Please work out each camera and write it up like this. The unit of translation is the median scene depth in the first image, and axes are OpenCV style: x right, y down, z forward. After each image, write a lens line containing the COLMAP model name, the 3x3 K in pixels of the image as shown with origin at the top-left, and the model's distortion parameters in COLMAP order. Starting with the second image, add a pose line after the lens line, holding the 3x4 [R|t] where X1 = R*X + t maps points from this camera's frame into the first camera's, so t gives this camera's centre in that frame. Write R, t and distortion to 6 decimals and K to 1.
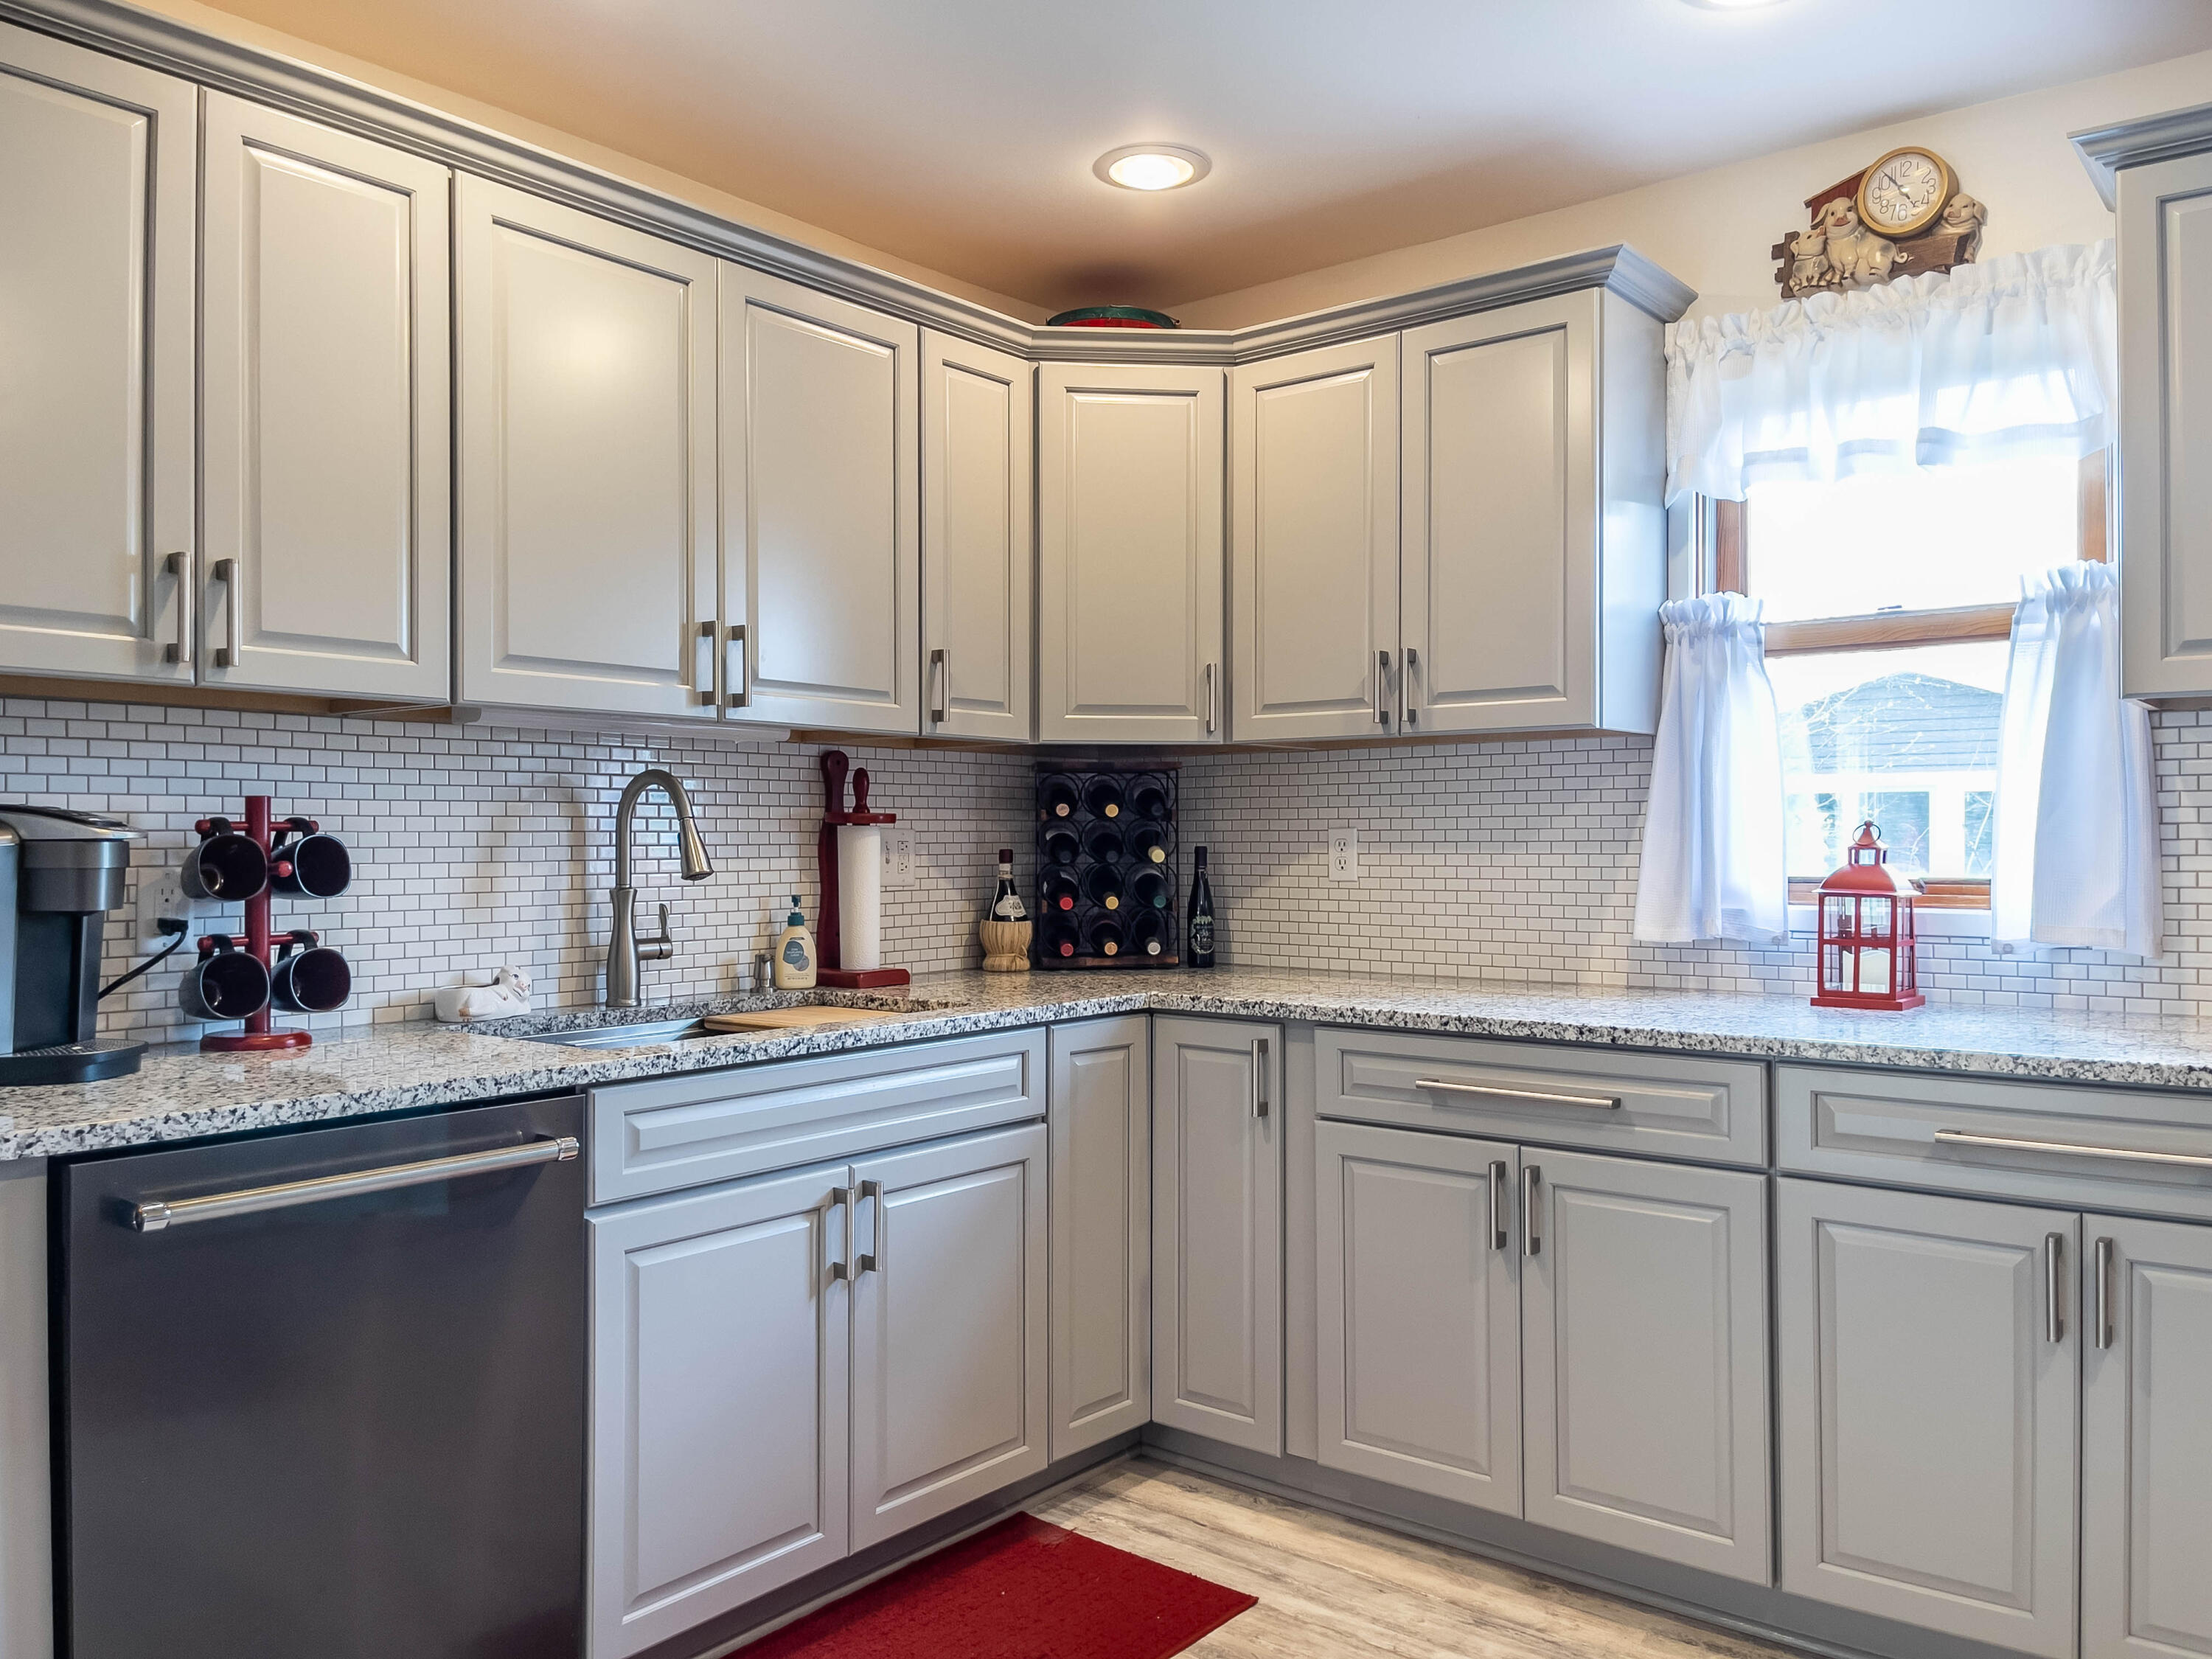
lens RADIAL K [[1693.9, 0, 1111.6], [0, 1693.9, 832.4], [0, 0, 1]] dist [0.044749, -0.021880]
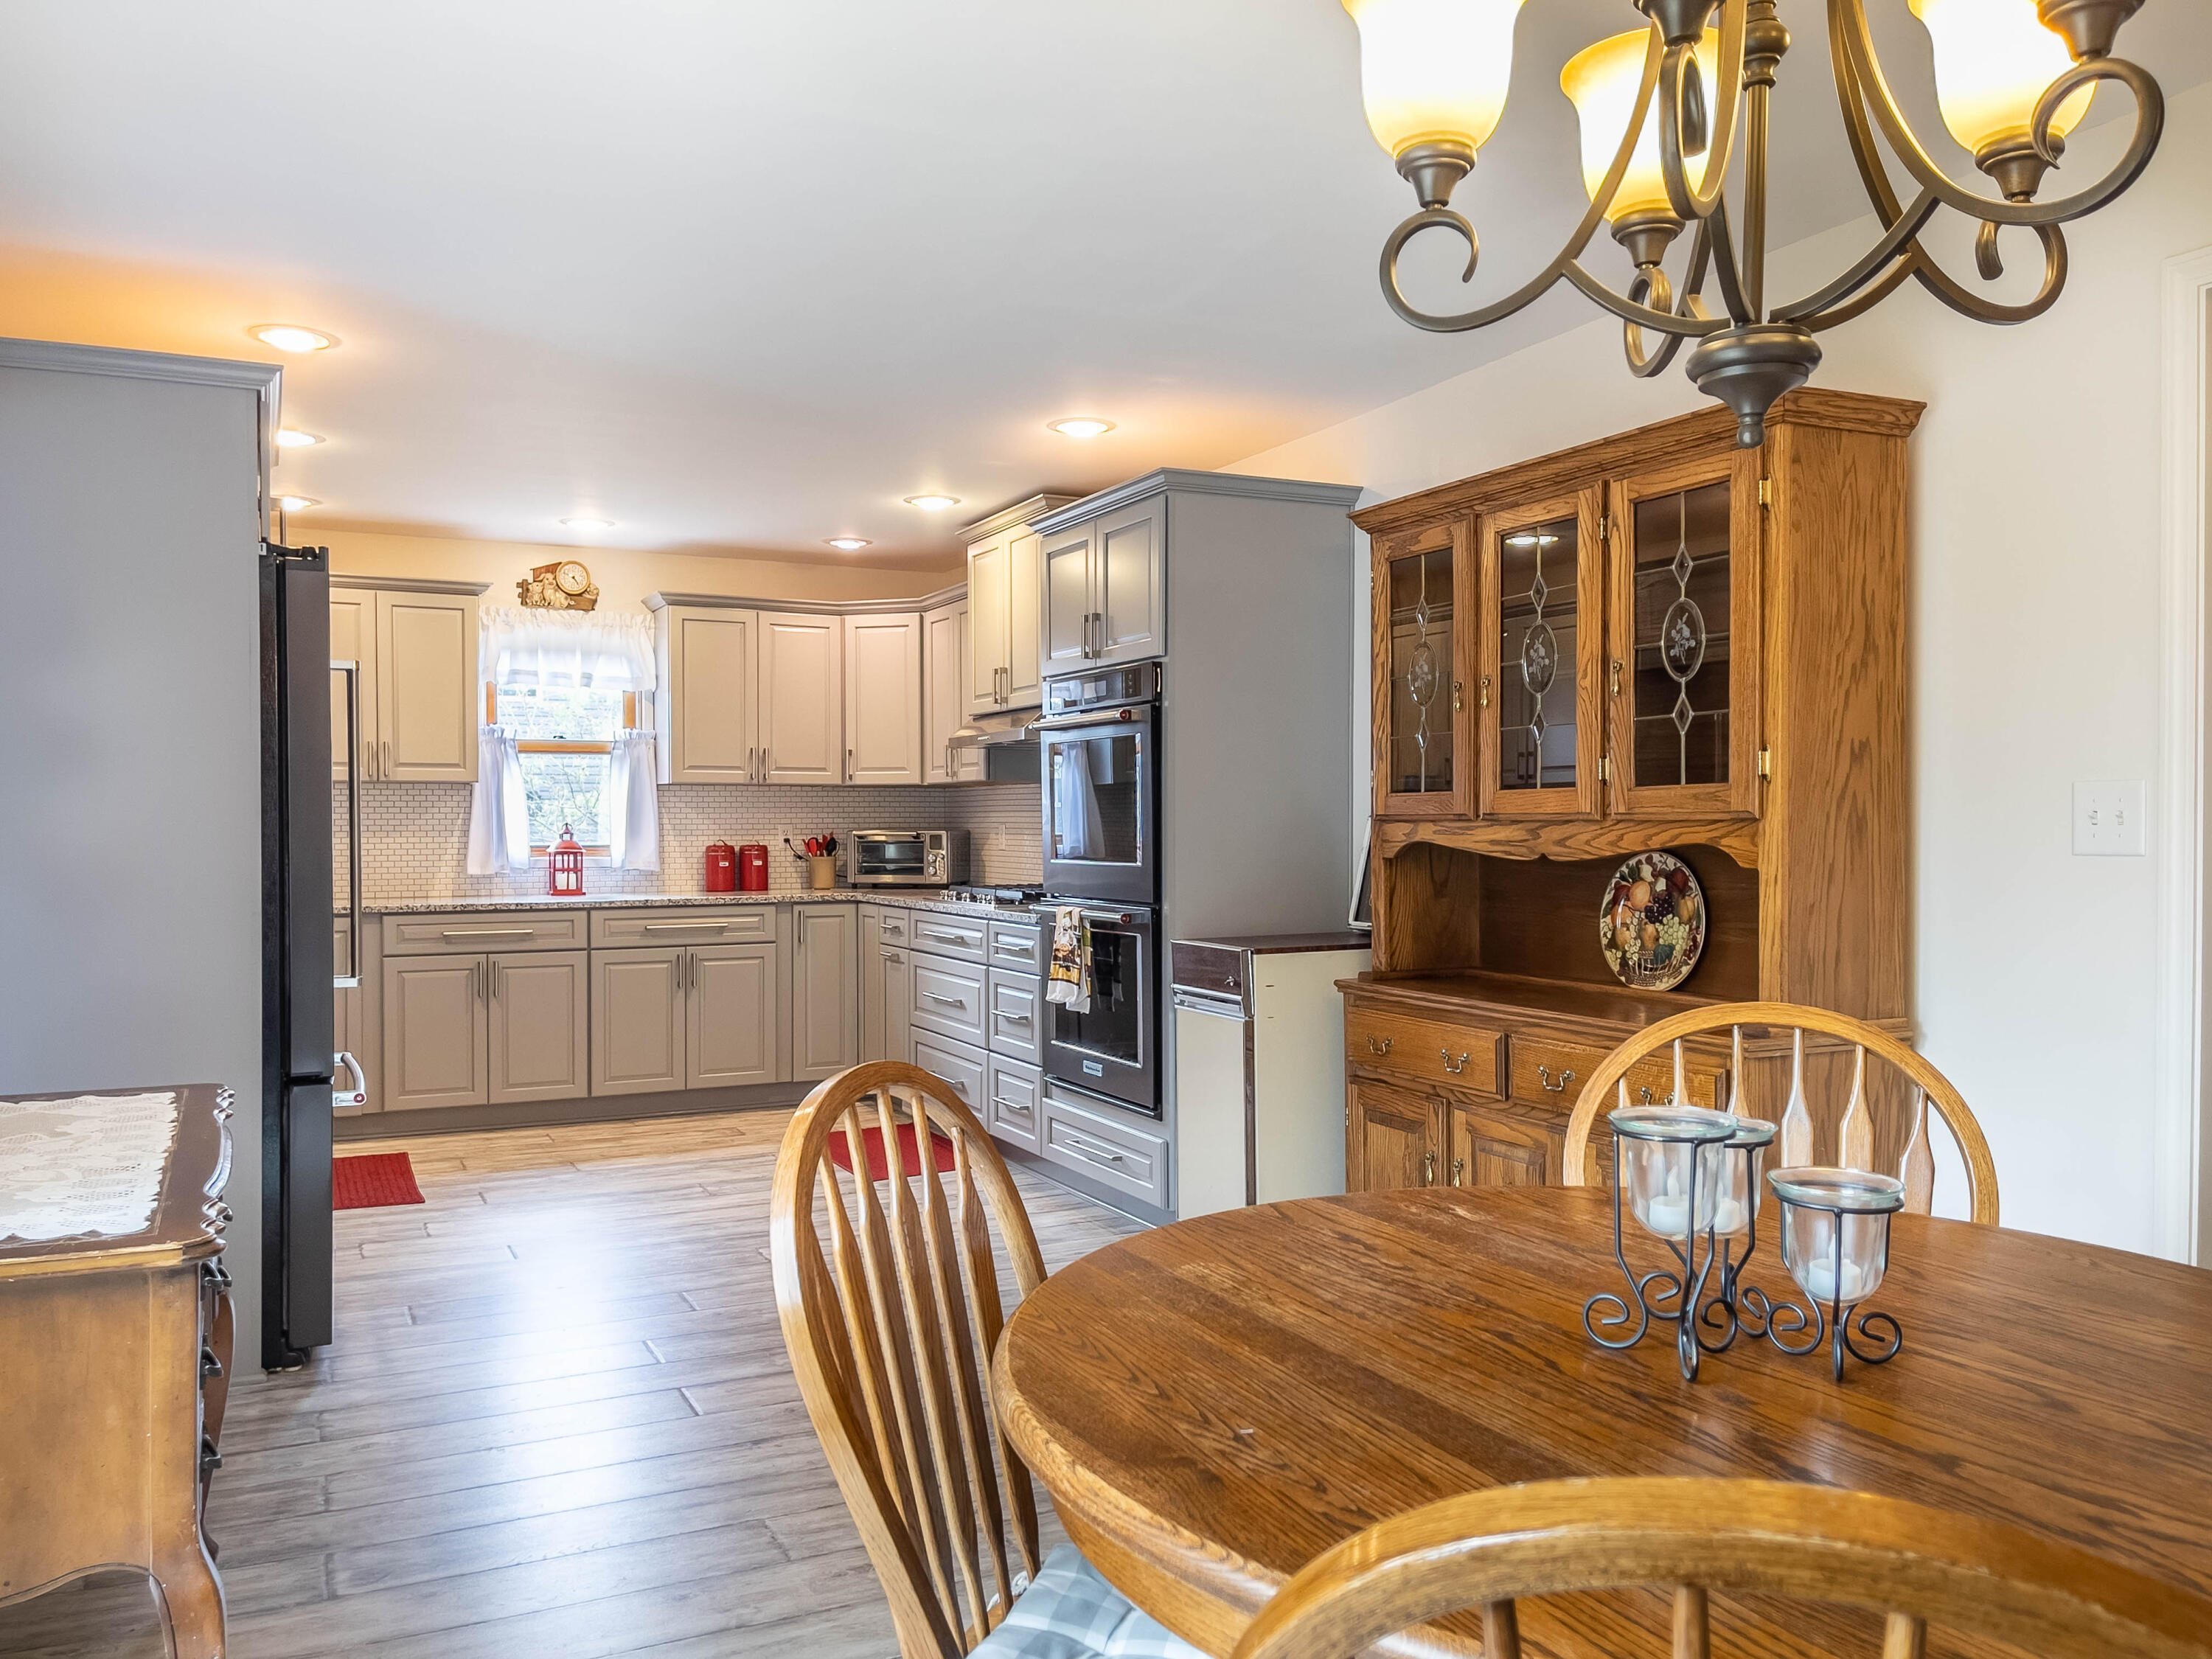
lens RADIAL K [[1693.9, 0, 1104.4], [0, 1693.9, 839.3], [0, 0, 1]] dist [0.044749, -0.021880]
pose [[0.429827, -0.006641, 0.902887, -1.463688], [-0.002646, 0.999959, 0.008614, -0.006315], [-0.902907, -0.006092, 0.429792, -0.794470]]
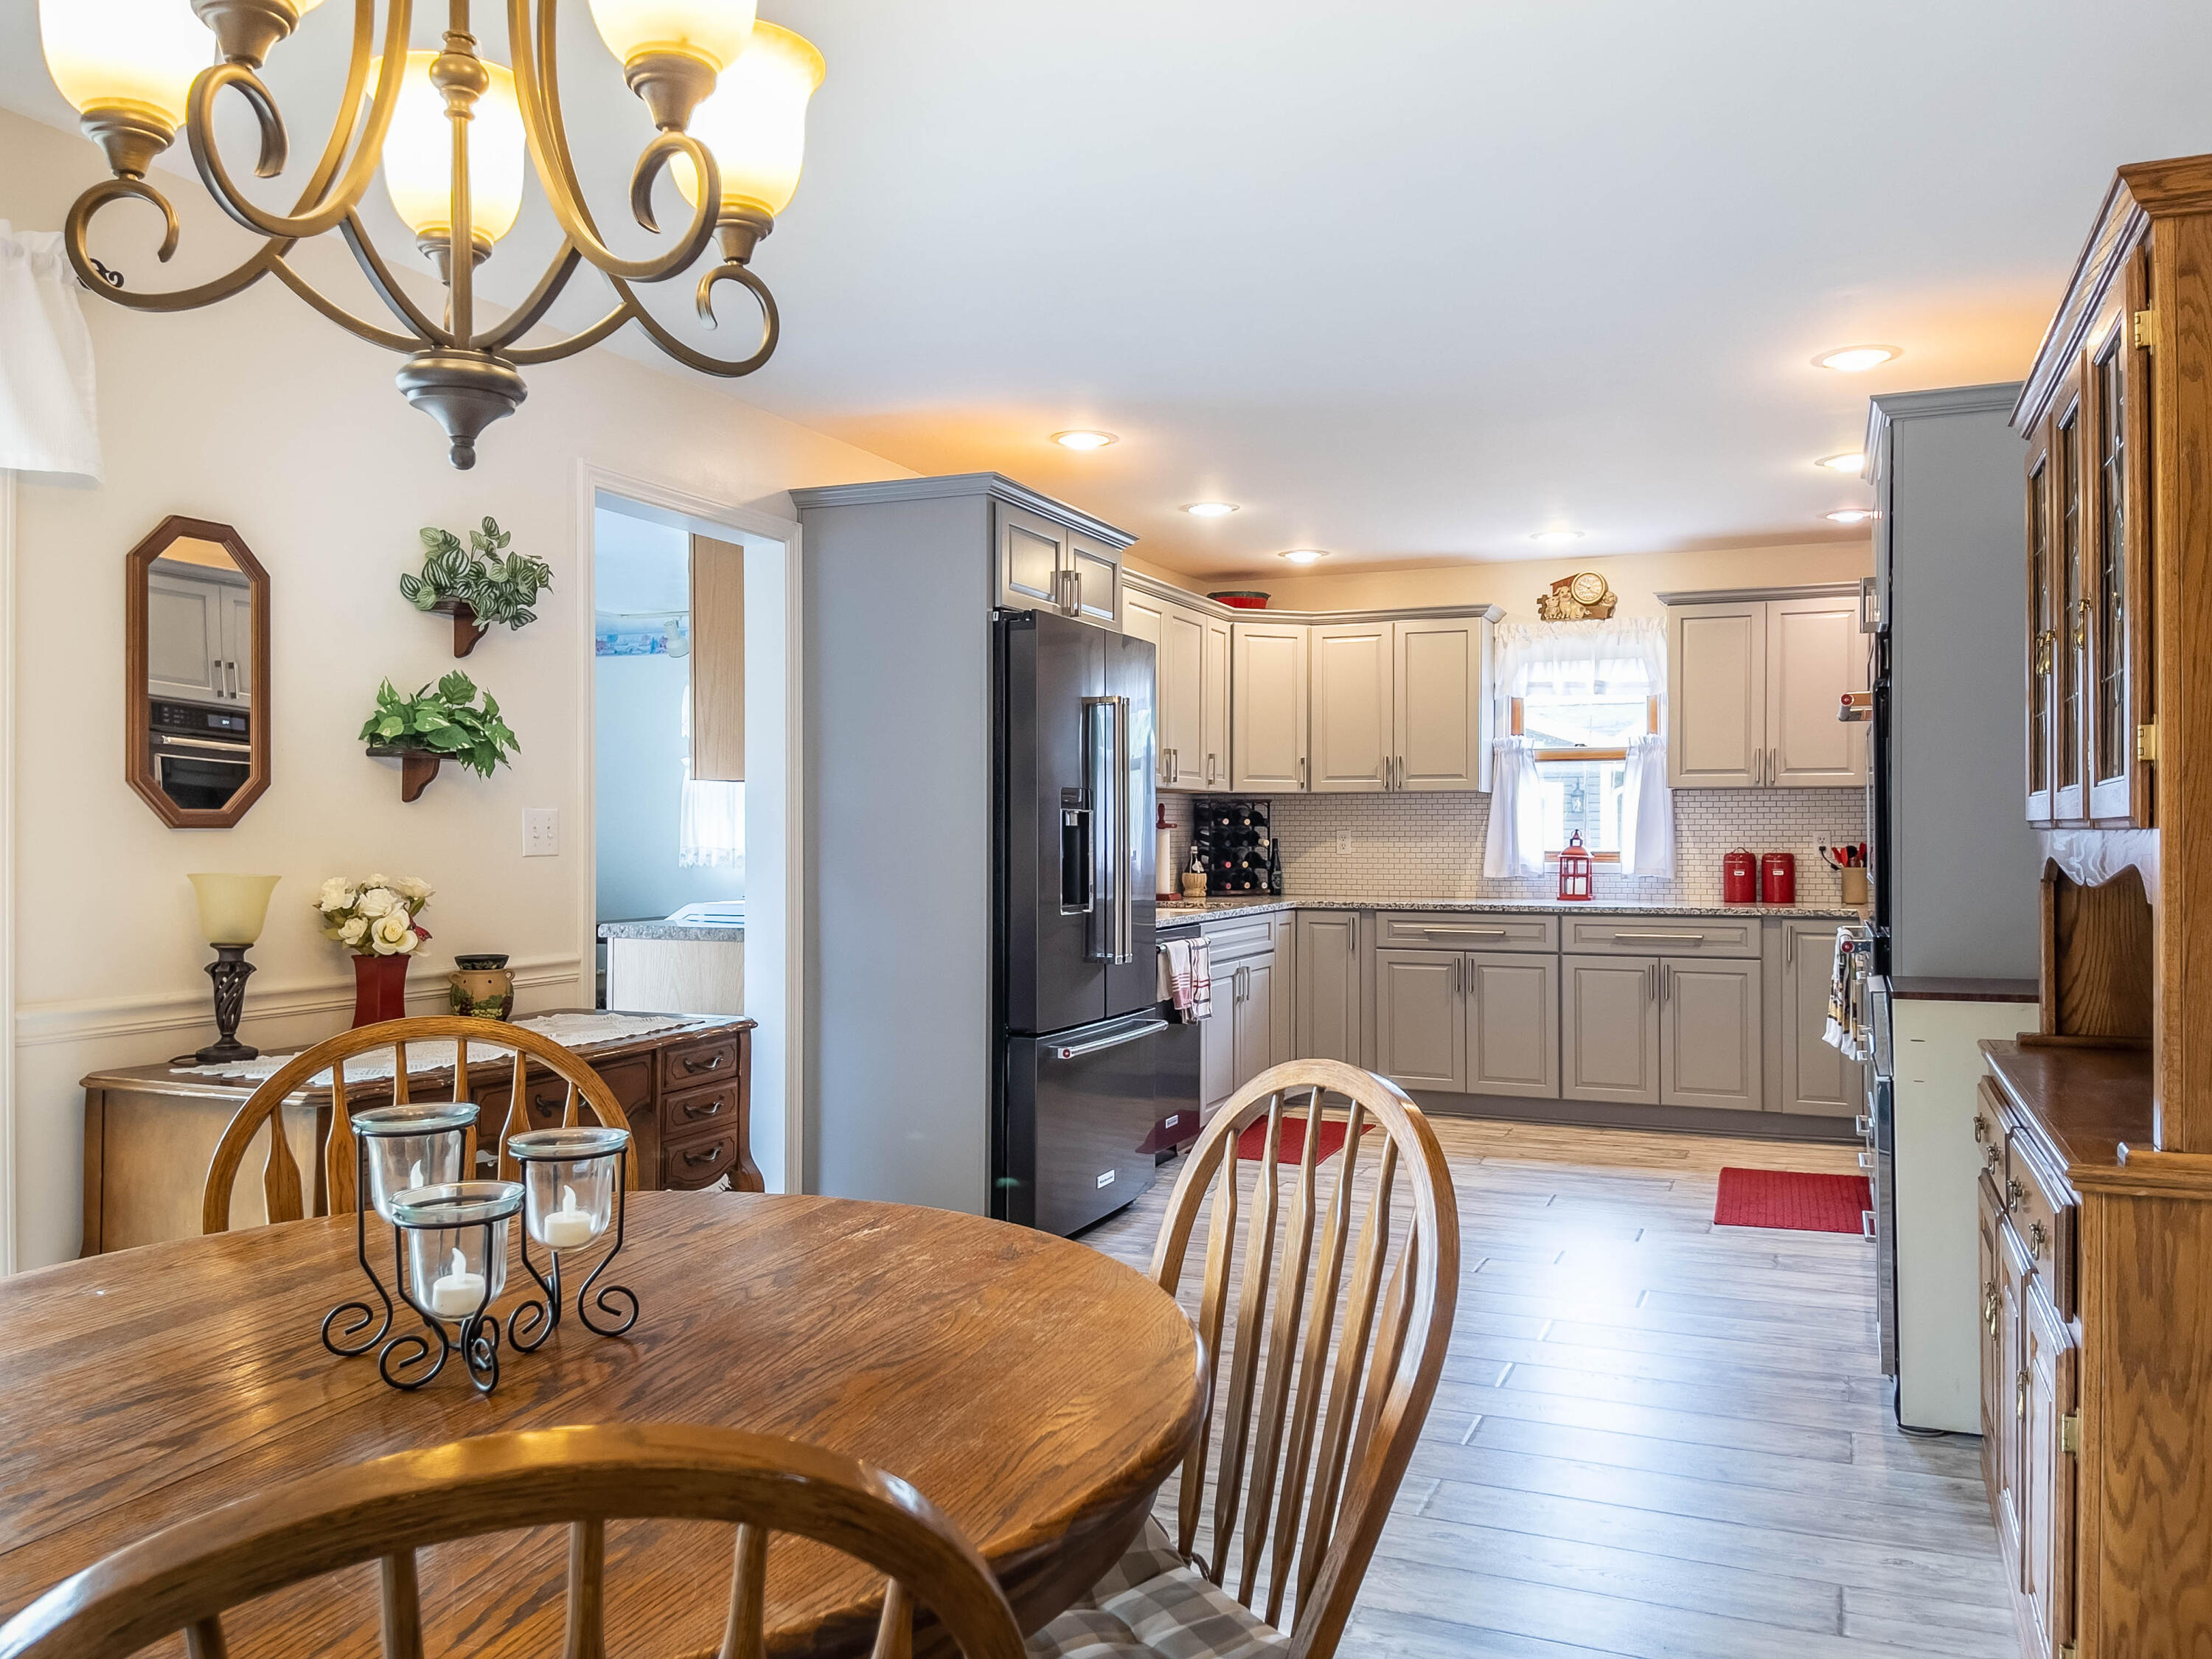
lens RADIAL K [[1693.9, 0, 1104.6], [0, 1693.9, 832.7], [0, 0, 1]] dist [0.044749, -0.021880]
pose [[0.962739, 0.002422, 0.270422, -0.922480], [-0.003963, 0.999979, 0.005152, -0.011572], [-0.270404, -0.006032, 0.962728, -1.261945]]
